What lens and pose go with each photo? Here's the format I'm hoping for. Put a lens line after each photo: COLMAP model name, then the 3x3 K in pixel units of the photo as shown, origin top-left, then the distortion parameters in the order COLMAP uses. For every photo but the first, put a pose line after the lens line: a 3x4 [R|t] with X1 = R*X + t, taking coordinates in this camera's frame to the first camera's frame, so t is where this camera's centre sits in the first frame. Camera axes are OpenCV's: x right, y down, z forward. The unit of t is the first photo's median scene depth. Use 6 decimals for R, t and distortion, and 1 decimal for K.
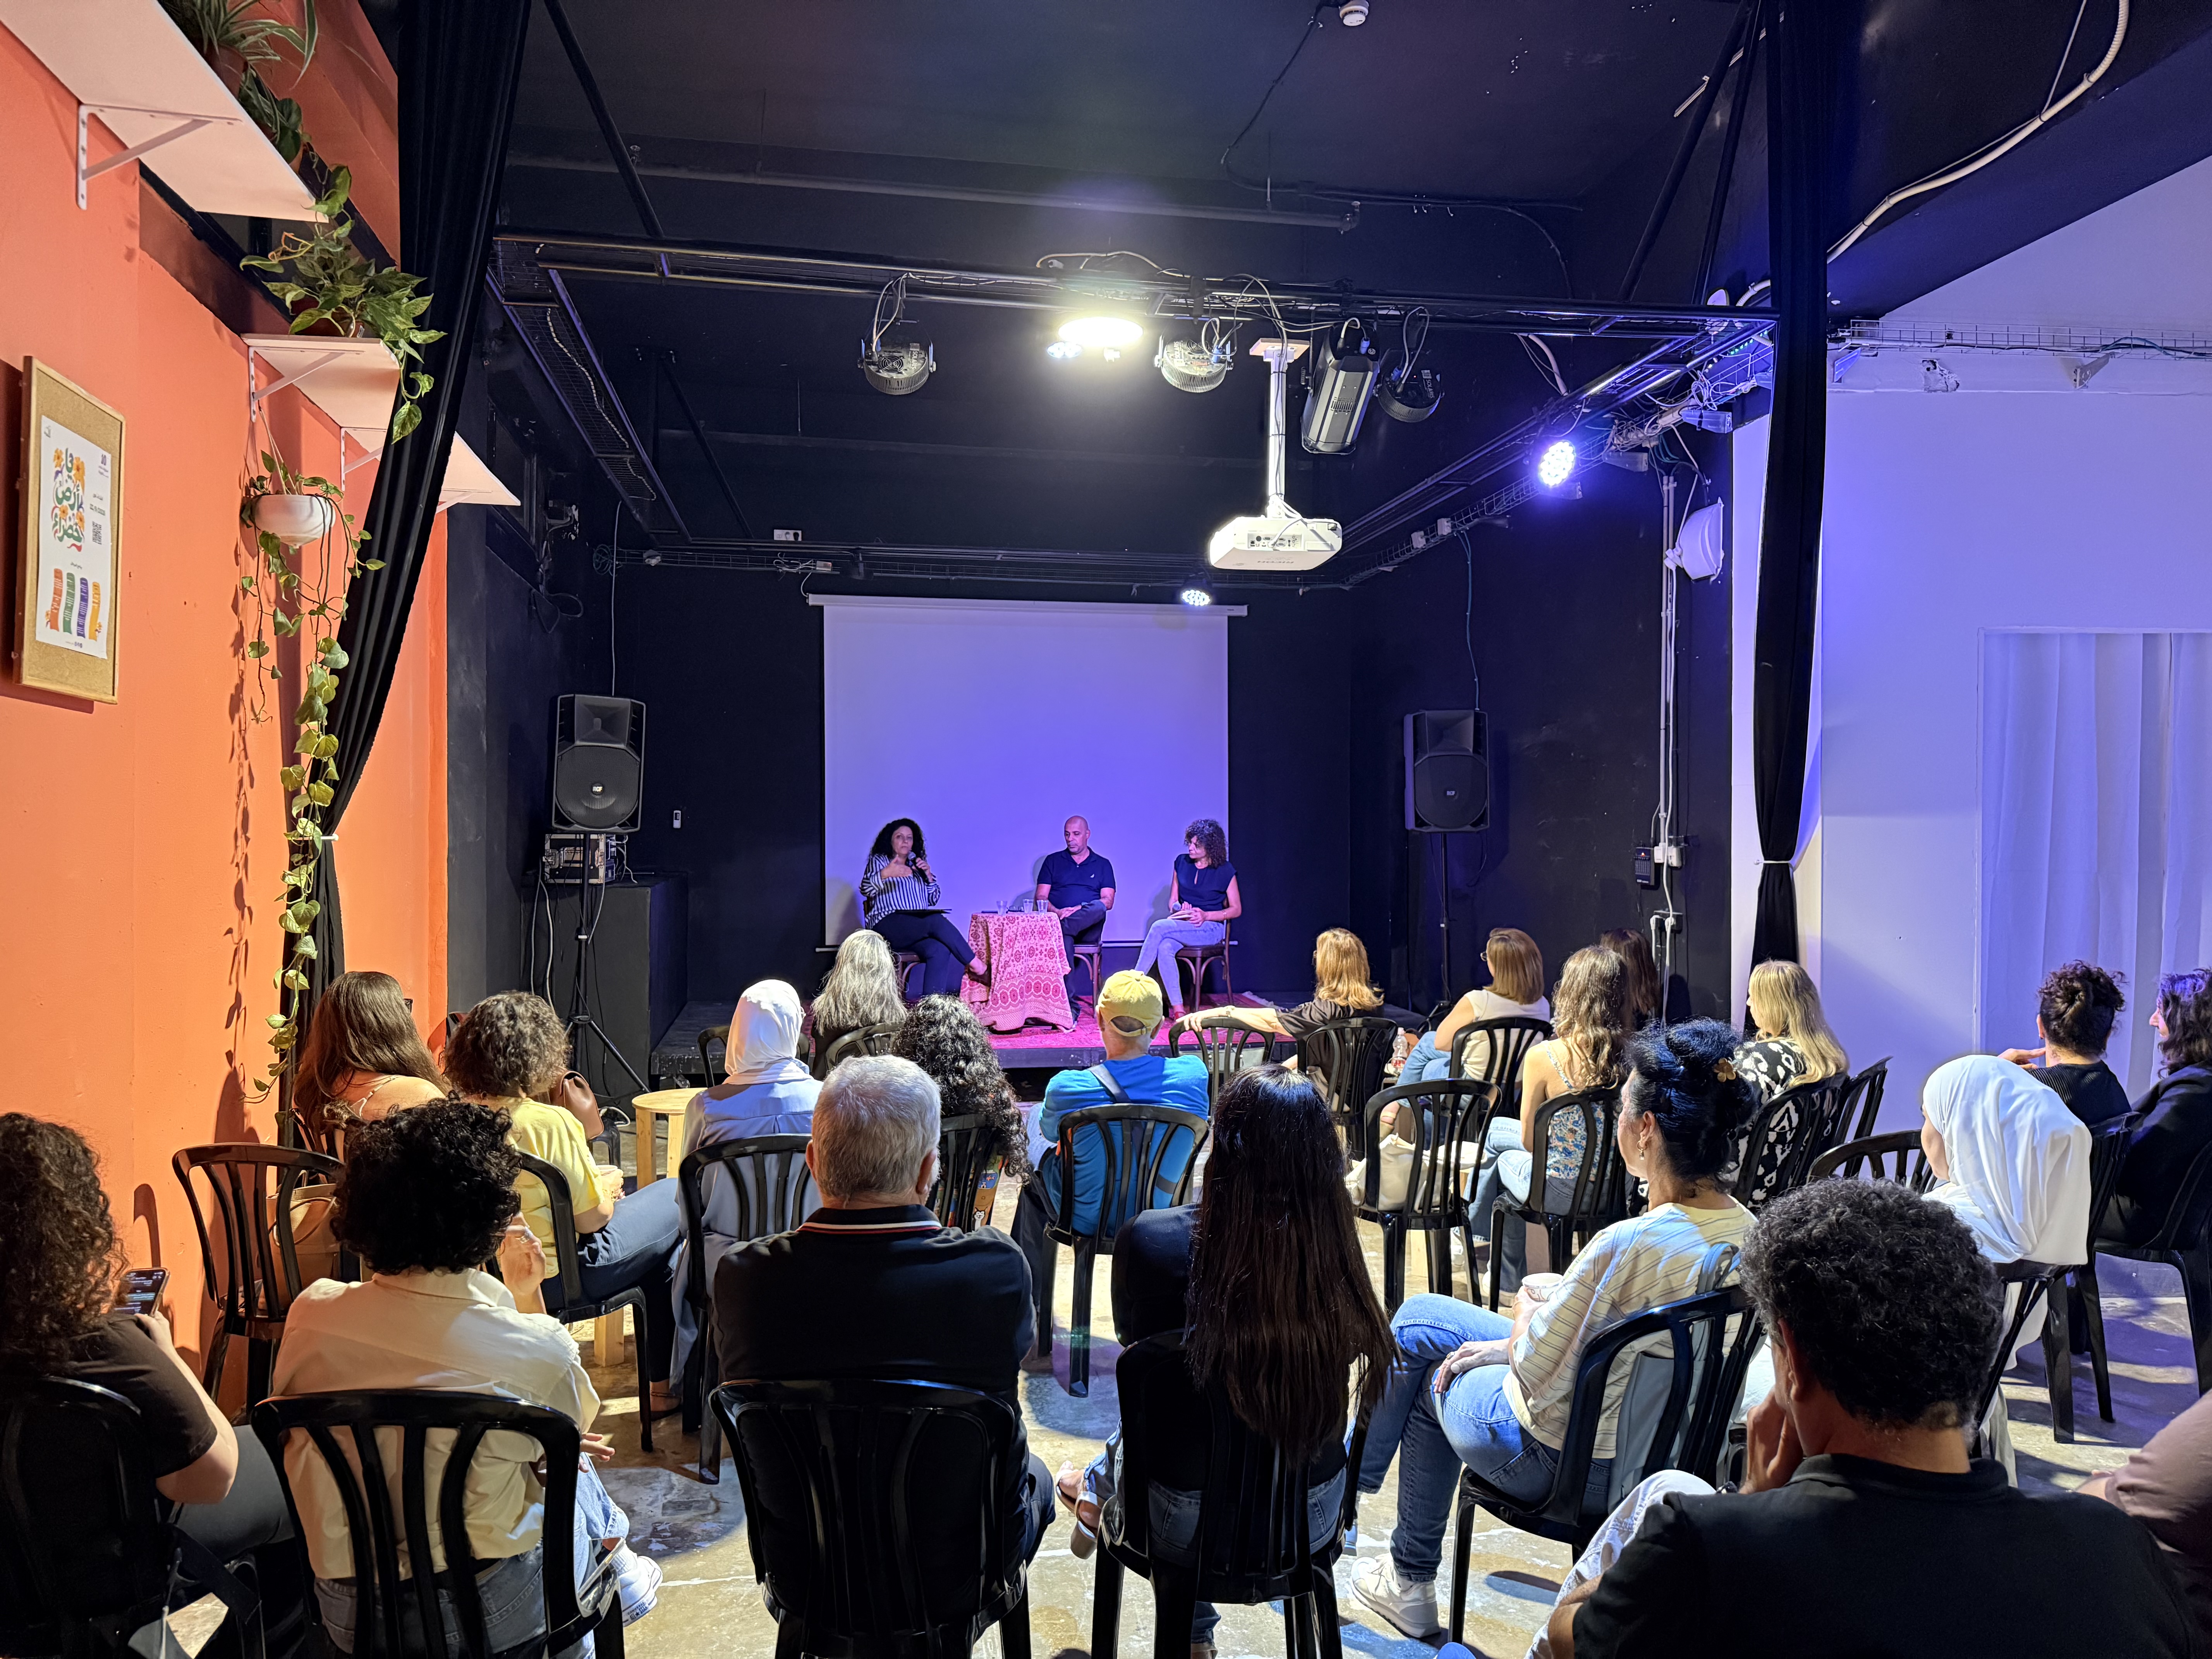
lens RADIAL K [[1543.4, 0, 1106.0], [0, 1543.4, 829.5], [0, 0, 1]] dist [-0.000671, 0.000376]
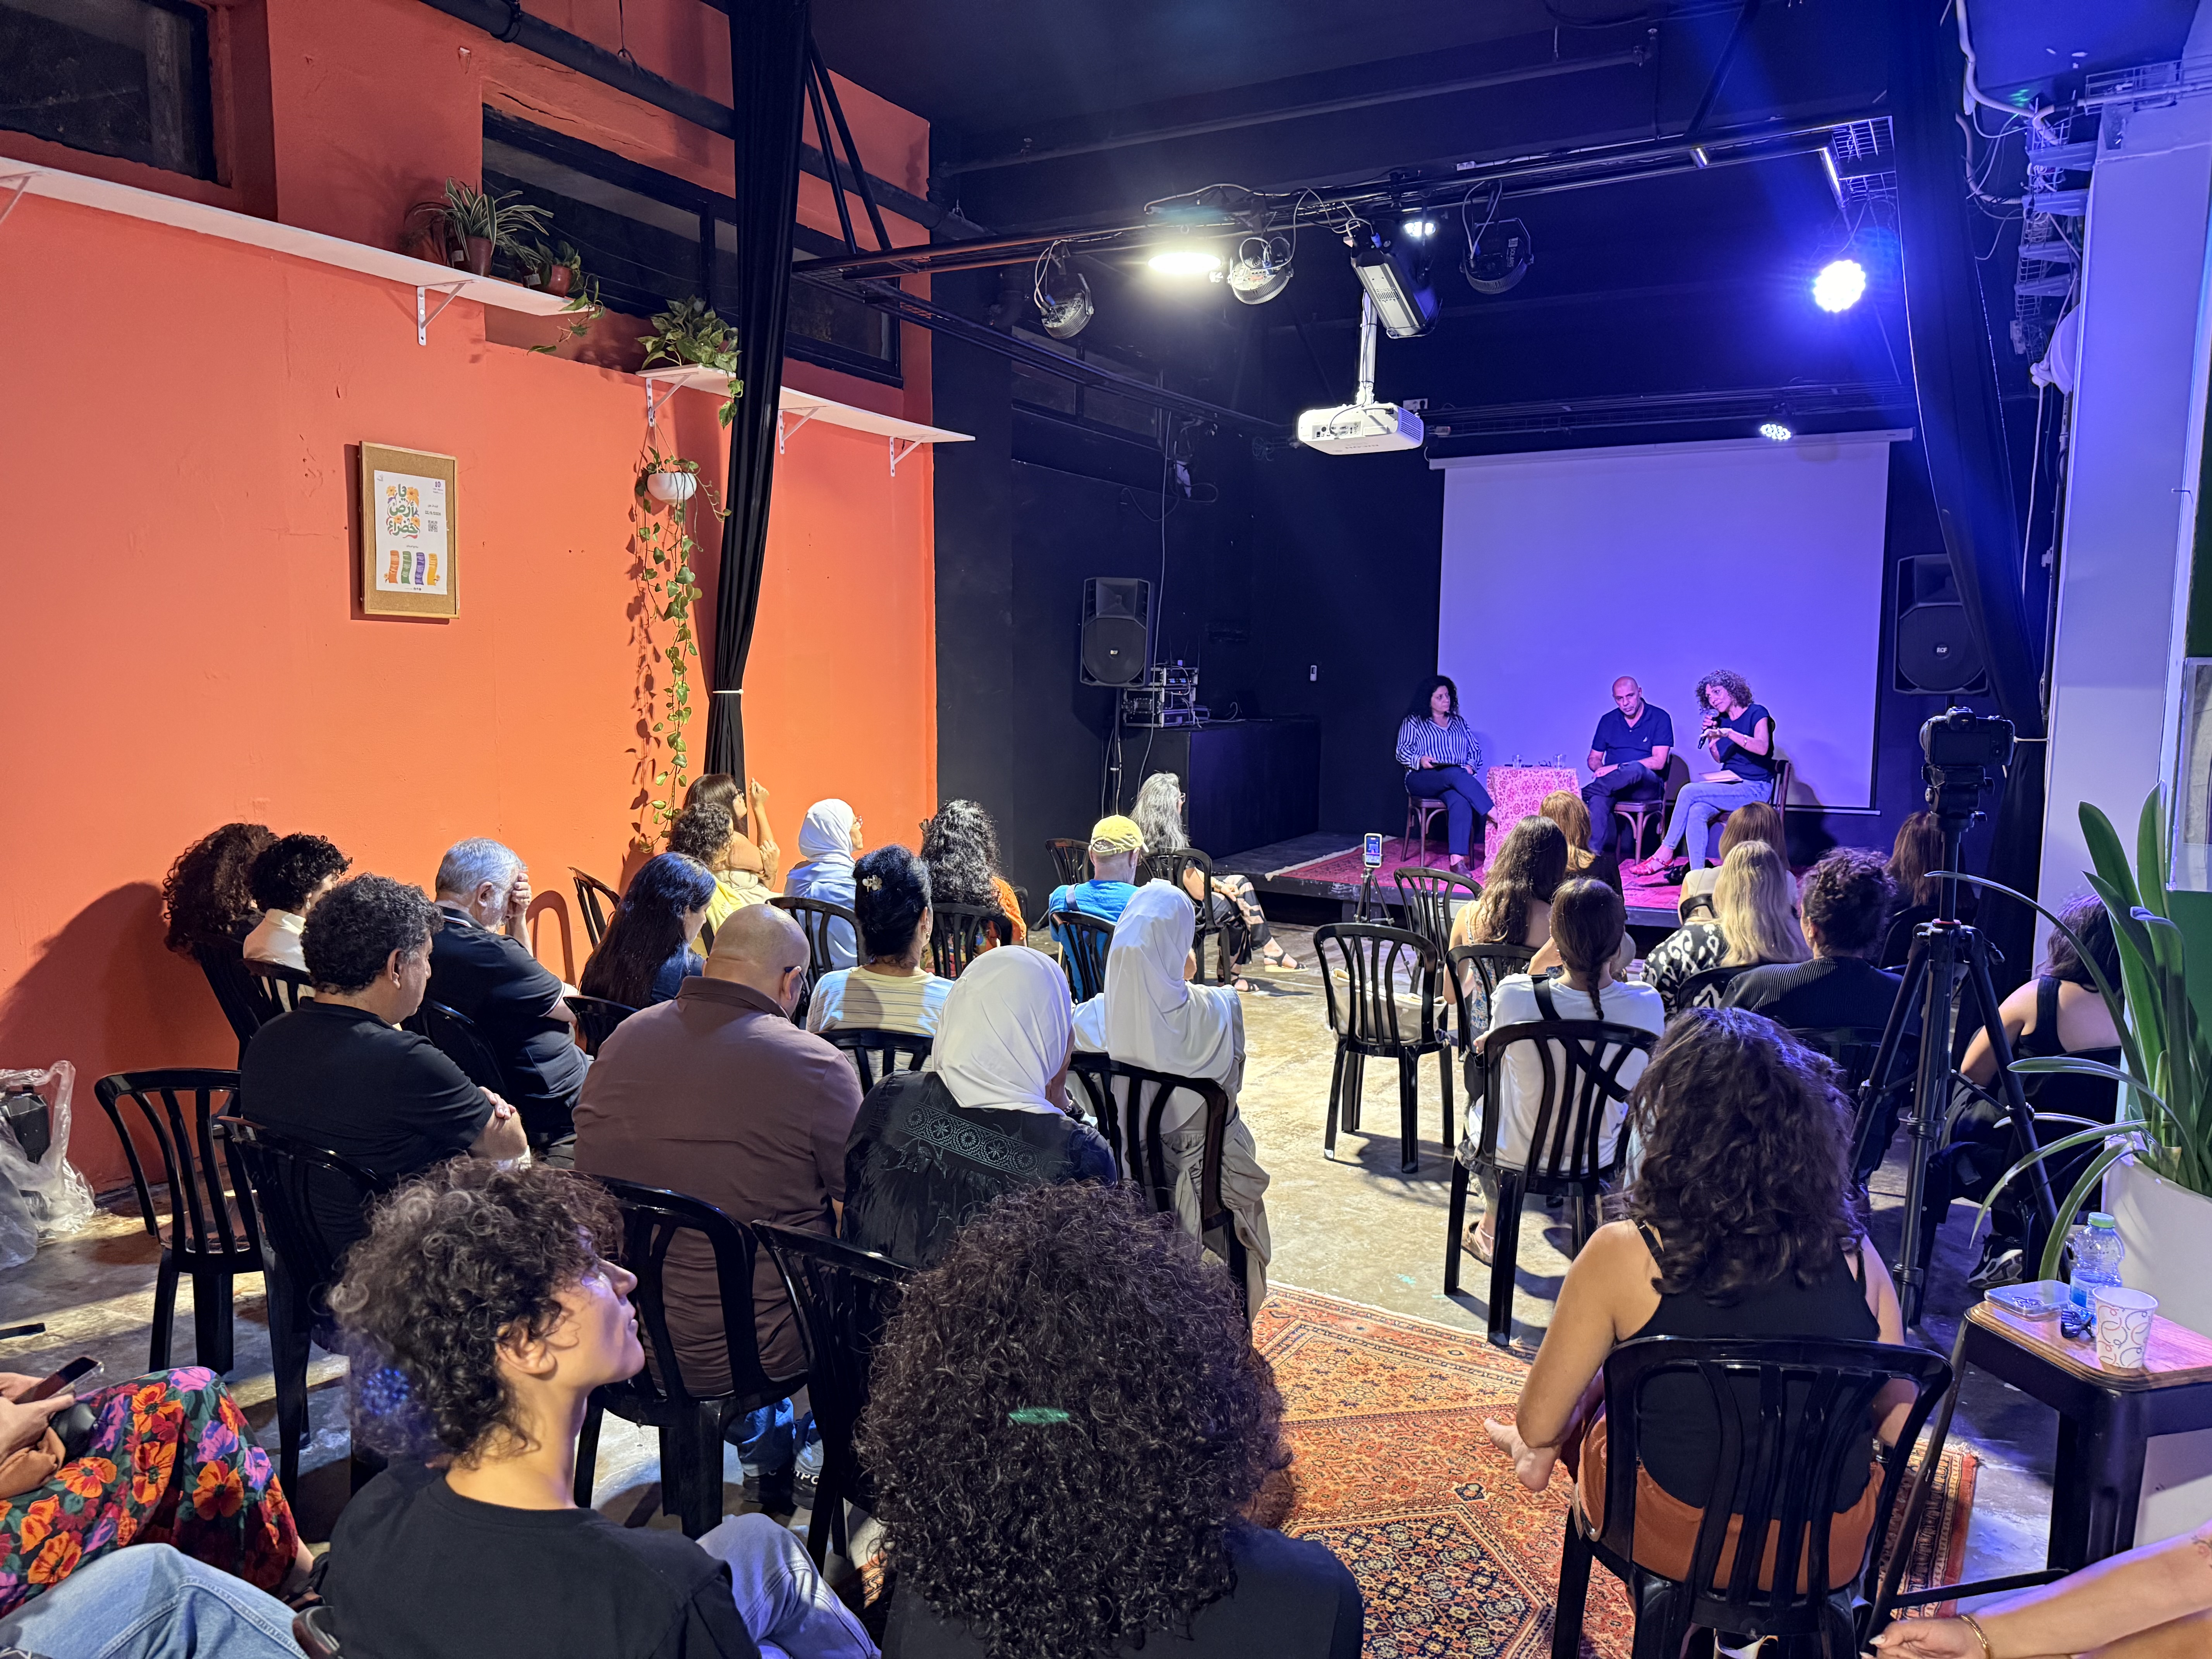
lens RADIAL K [[1543.4, 0, 1106.0], [0, 1543.4, 829.5], [0, 0, 1]] dist [-0.000671, 0.000376]
pose [[0.788662, 0.065514, -0.611327, 0.682665], [-0.005978, 0.995077, 0.098927, -0.012196], [0.614798, -0.074365, 0.785171, 0.016853]]
